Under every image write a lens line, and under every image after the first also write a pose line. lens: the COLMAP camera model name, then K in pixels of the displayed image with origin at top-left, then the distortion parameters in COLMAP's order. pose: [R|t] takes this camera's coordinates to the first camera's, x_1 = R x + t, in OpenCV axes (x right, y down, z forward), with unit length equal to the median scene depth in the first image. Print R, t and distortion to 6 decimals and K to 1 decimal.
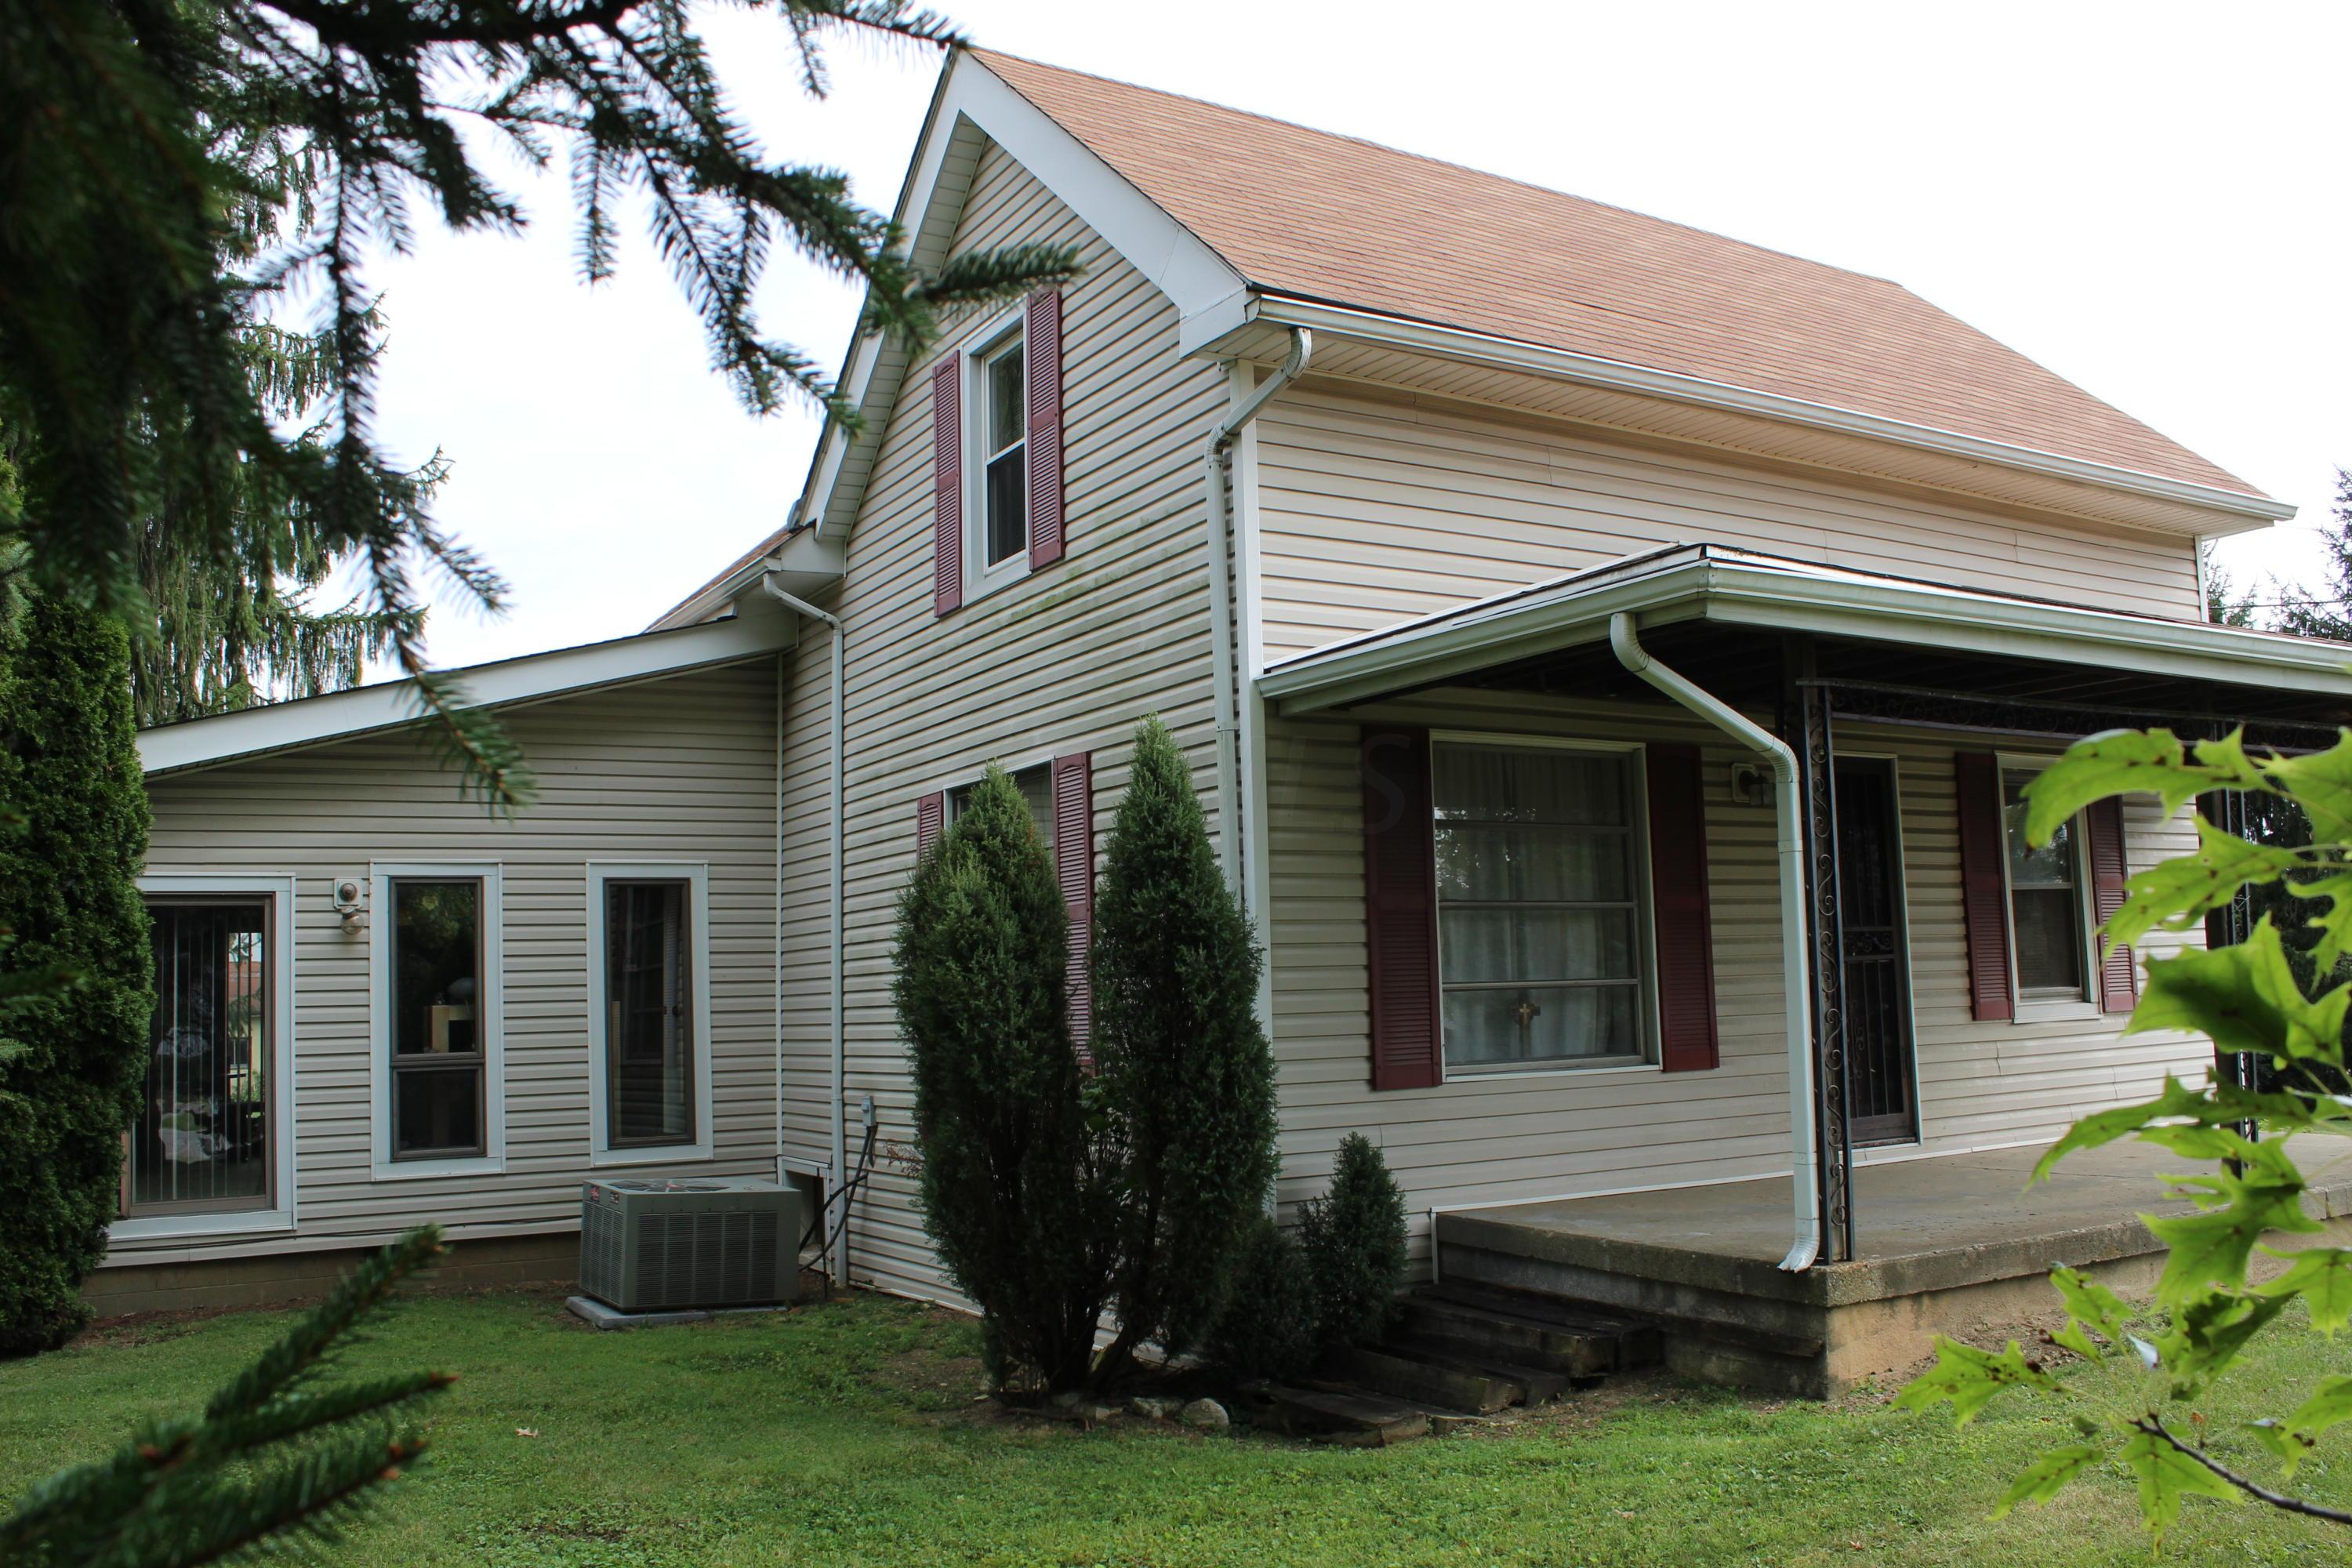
lens RADIAL K [[1965.0, 0, 1178.6], [0, 1965.0, 838.8], [0, 0, 1]] dist [-0.148299, 0.108068]
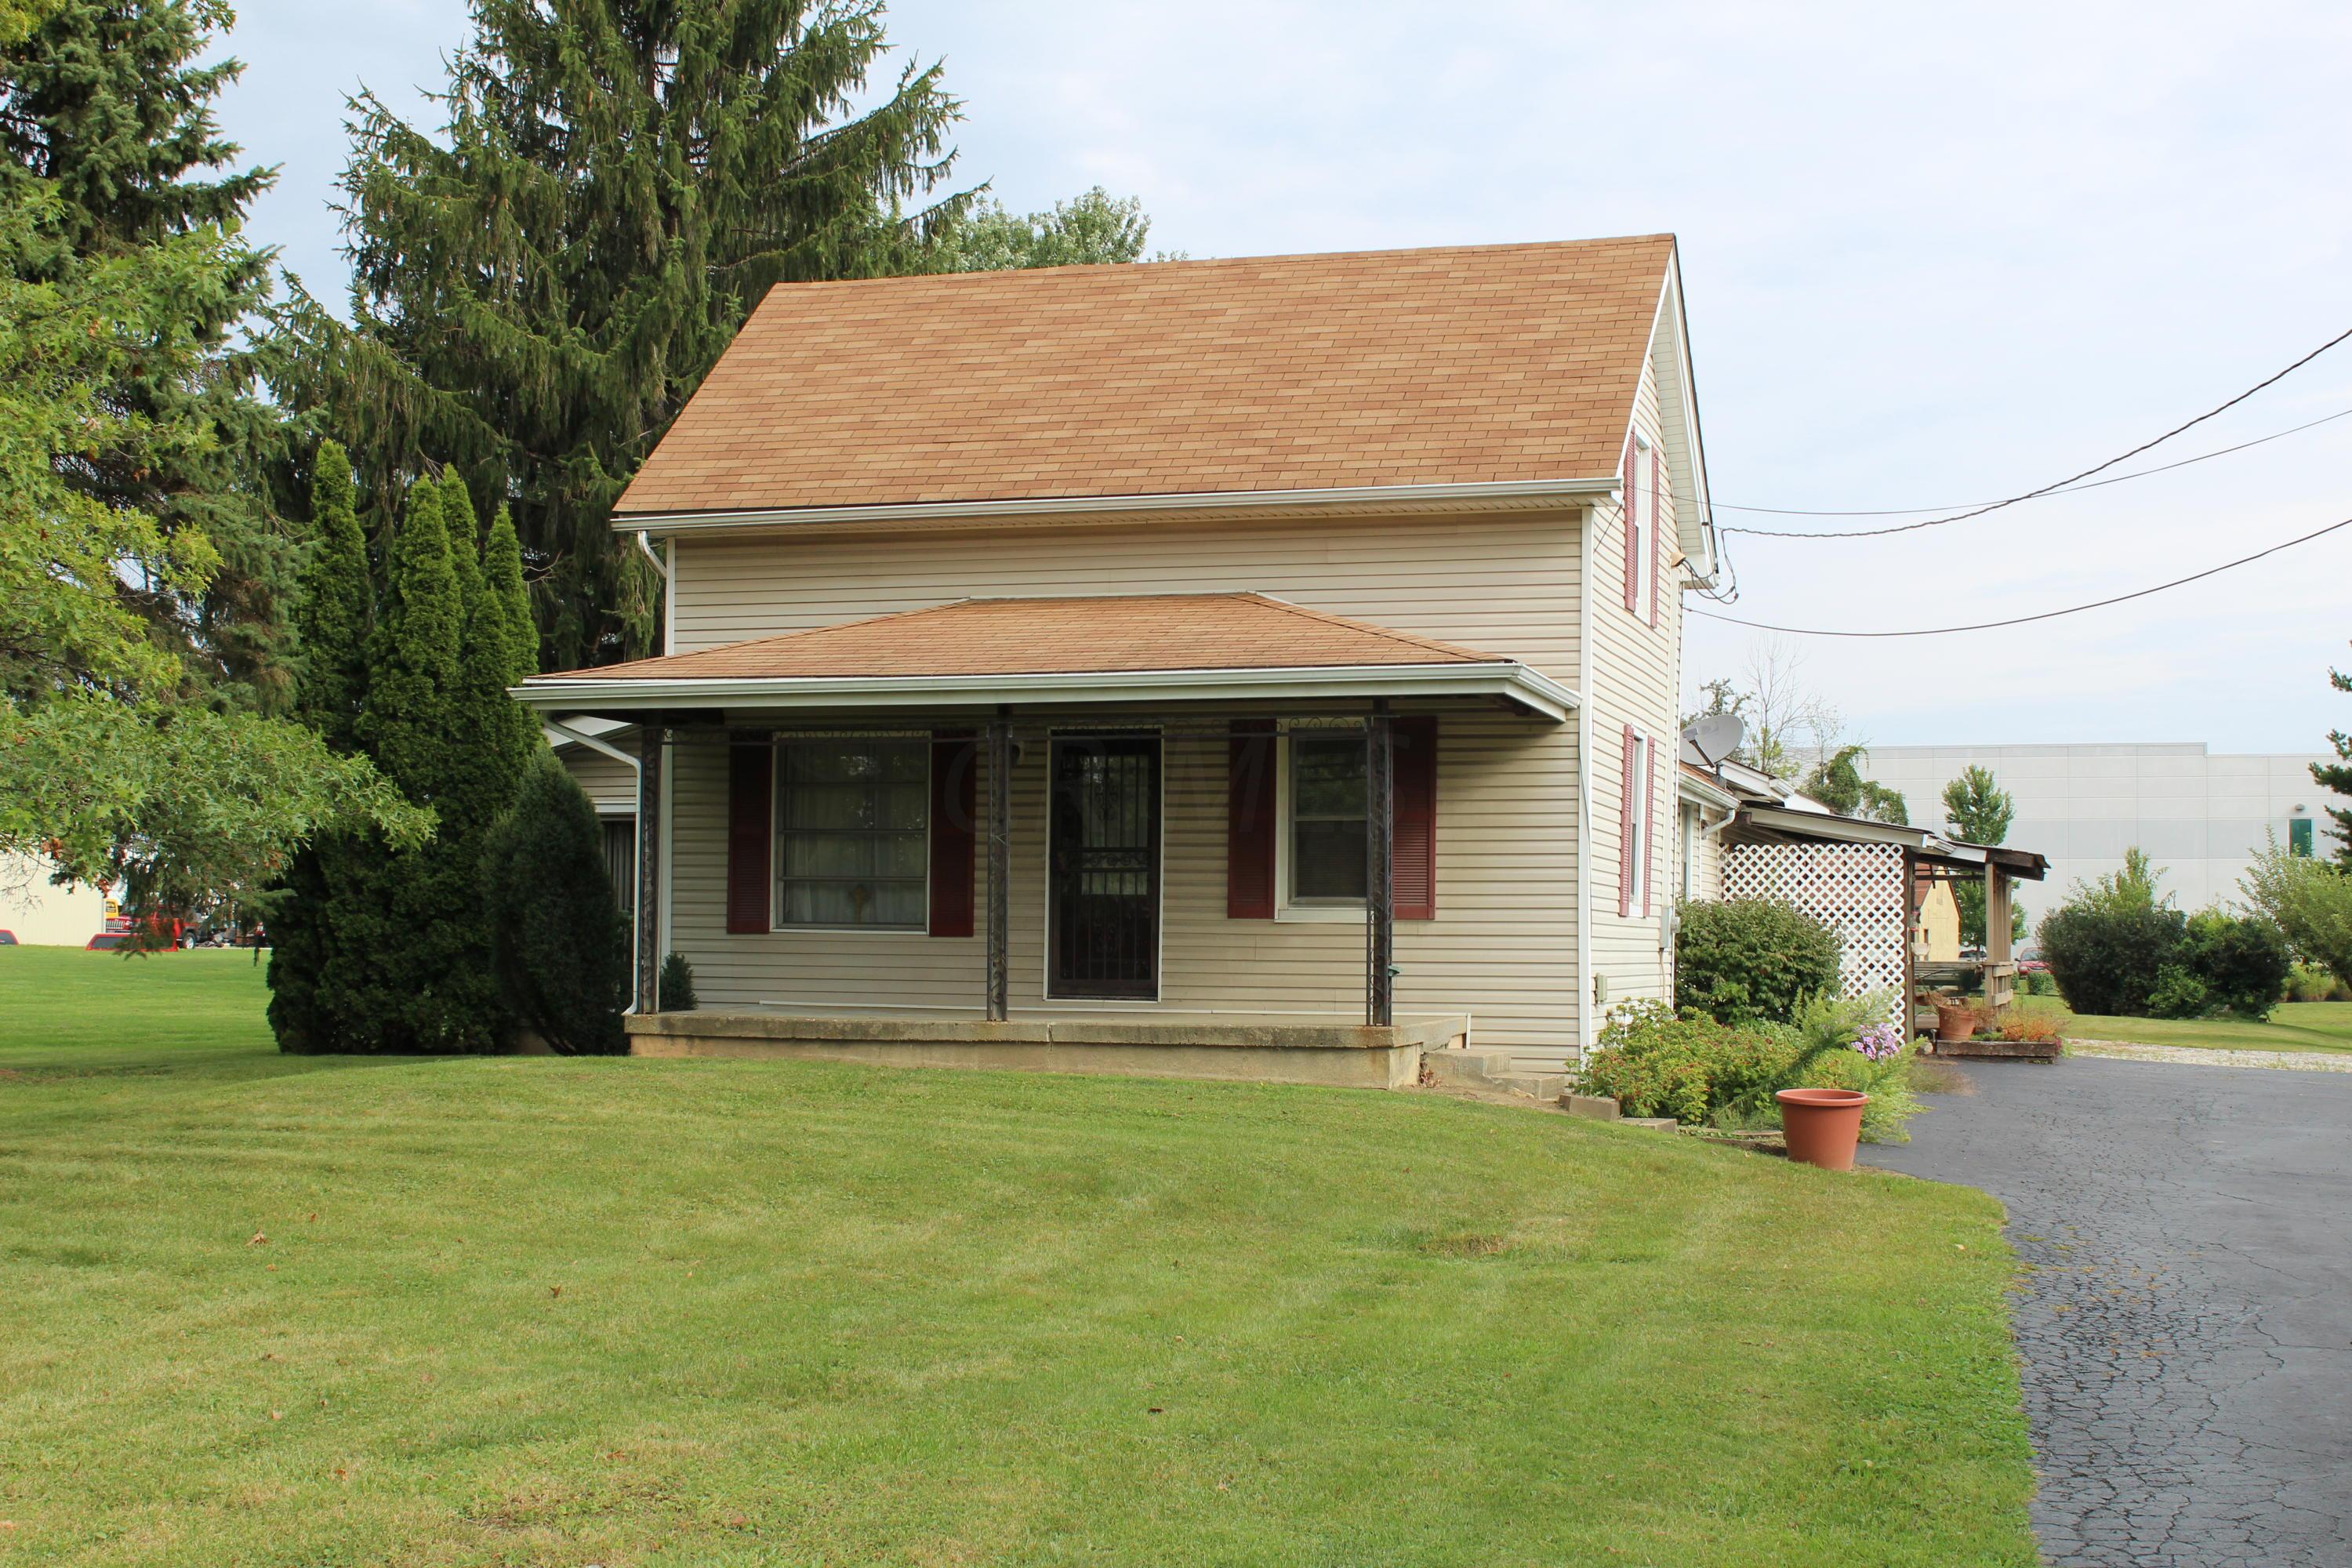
lens RADIAL K [[2971.9, 0, 1176.0], [0, 2971.9, 784.0], [0, 0, 1]] dist [-0.049757, -0.000815]
pose [[0.666231, -0.001475, -0.745744, 2.230389], [0.033153, 0.999068, 0.027643, -0.066987], [0.745008, -0.043140, 0.665659, -0.484666]]
